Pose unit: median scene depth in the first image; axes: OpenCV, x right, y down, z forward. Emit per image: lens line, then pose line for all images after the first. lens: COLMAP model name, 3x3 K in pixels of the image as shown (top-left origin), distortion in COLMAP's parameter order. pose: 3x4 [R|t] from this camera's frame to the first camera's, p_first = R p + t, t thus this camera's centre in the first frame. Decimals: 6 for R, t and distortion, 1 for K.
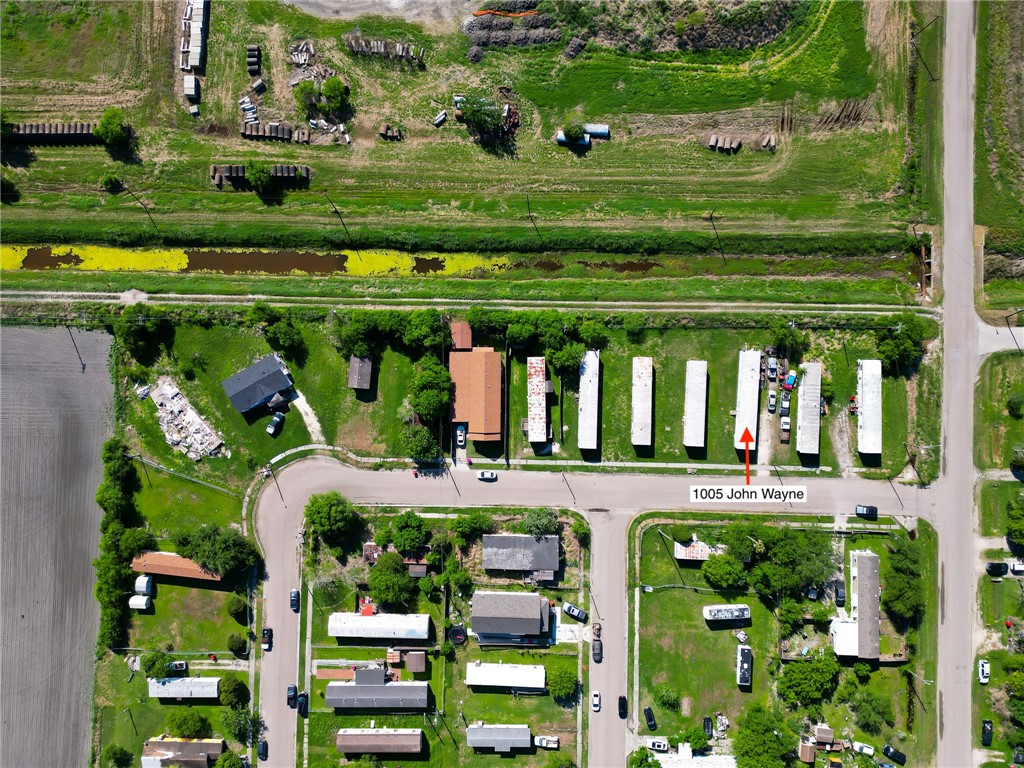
lens RADIAL K [[715.7, 0, 514.9], [0, 715.7, 382.4], [0, 0, 1]] dist [0.090954, -0.097860]
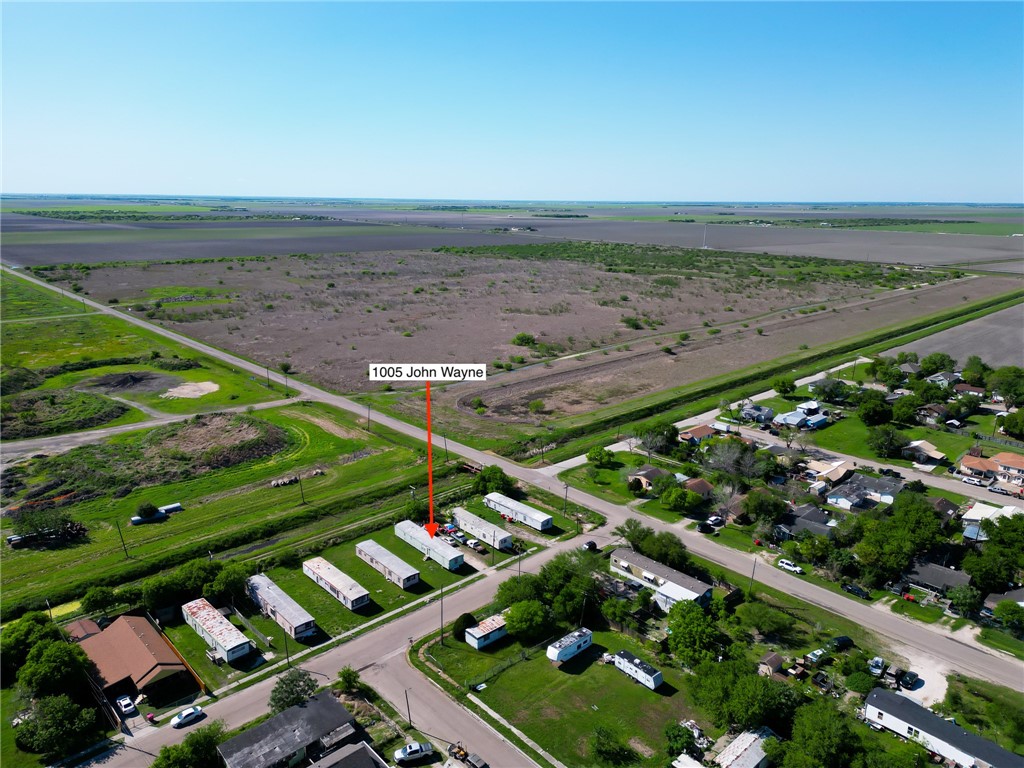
lens RADIAL K [[715.7, 0, 514.9], [0, 715.7, 382.4], [0, 0, 1]] dist [0.090954, -0.097860]
pose [[0.716493, -0.156432, 0.679828, -0.232209], [0.697002, 0.200673, -0.688417, 0.741013], [-0.028732, 0.967088, 0.252814, 0.521295]]
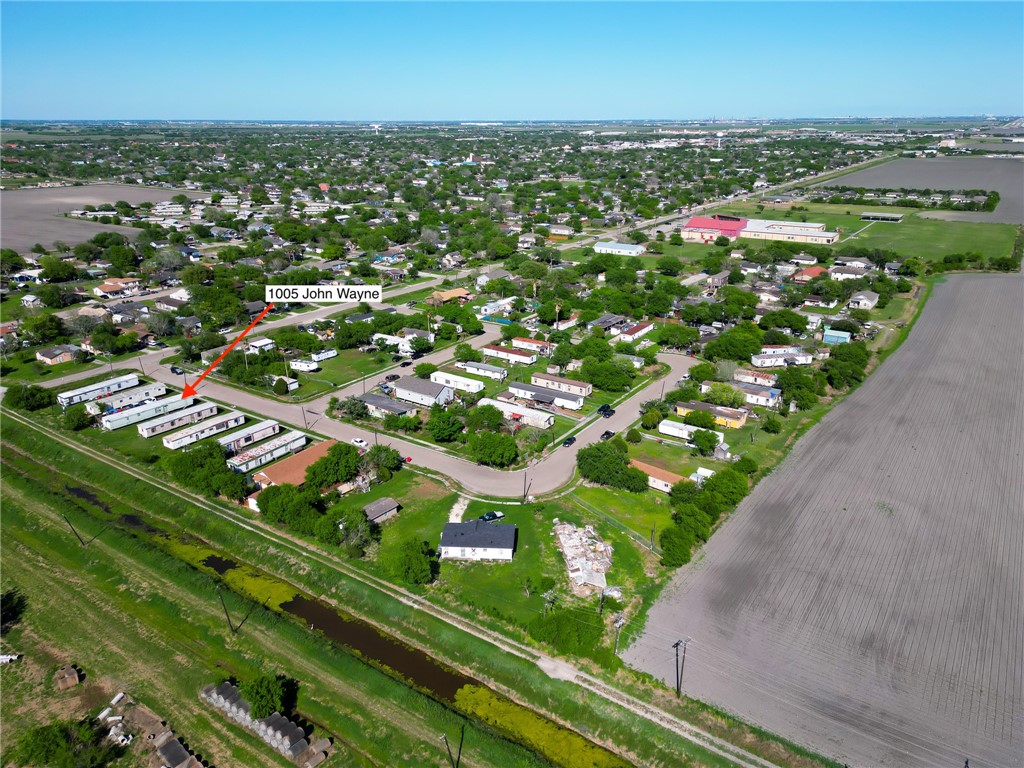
lens RADIAL K [[715.7, 0, 514.9], [0, 715.7, 382.4], [0, 0, 1]] dist [0.090954, -0.097860]
pose [[-0.834202, -0.177801, 0.522010, -0.776833], [0.551457, -0.271833, 0.788671, -0.563767], [0.001673, 0.945777, 0.324813, 0.565282]]
